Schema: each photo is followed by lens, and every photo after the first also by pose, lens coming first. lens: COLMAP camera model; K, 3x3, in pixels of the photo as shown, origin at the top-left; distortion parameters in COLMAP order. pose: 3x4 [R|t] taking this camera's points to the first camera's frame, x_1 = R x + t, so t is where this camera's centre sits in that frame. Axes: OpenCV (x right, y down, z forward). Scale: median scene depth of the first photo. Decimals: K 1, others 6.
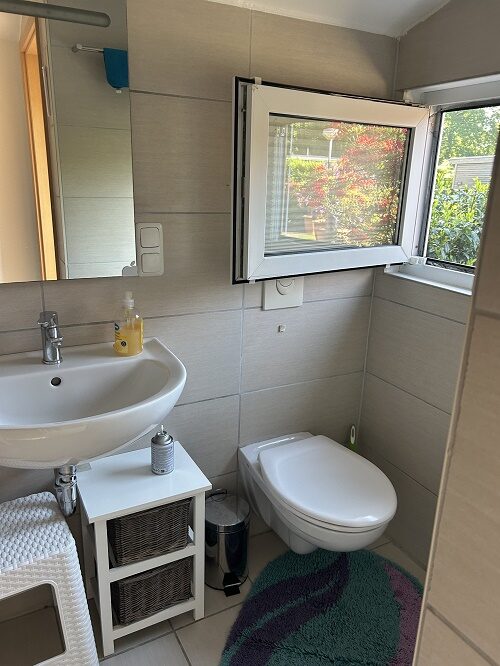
lens RADIAL K [[501.7, 0, 250.0], [0, 501.7, 334.6], [0, 0, 1]] dist [0.003921, 0.003647]
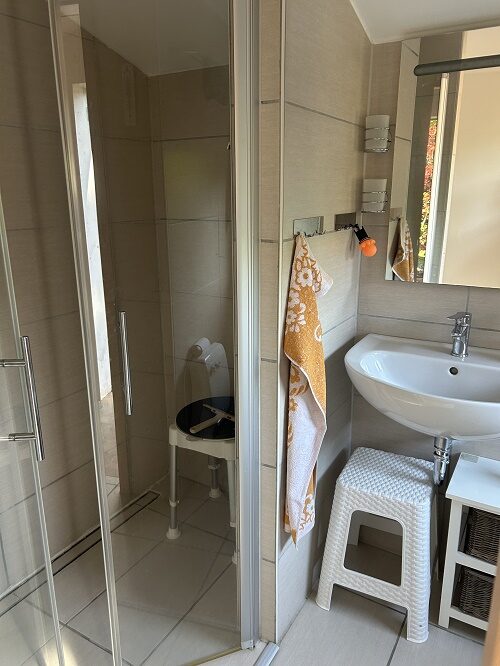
lens RADIAL K [[501.7, 0, 249.8], [0, 501.7, 333.2], [0, 0, 1]] dist [0.003921, 0.003647]
pose [[0.516928, 0.197178, -0.833010, 0.323264], [-0.231858, 0.968986, 0.085484, 0.017324], [0.824031, 0.148951, 0.546613, -0.052993]]
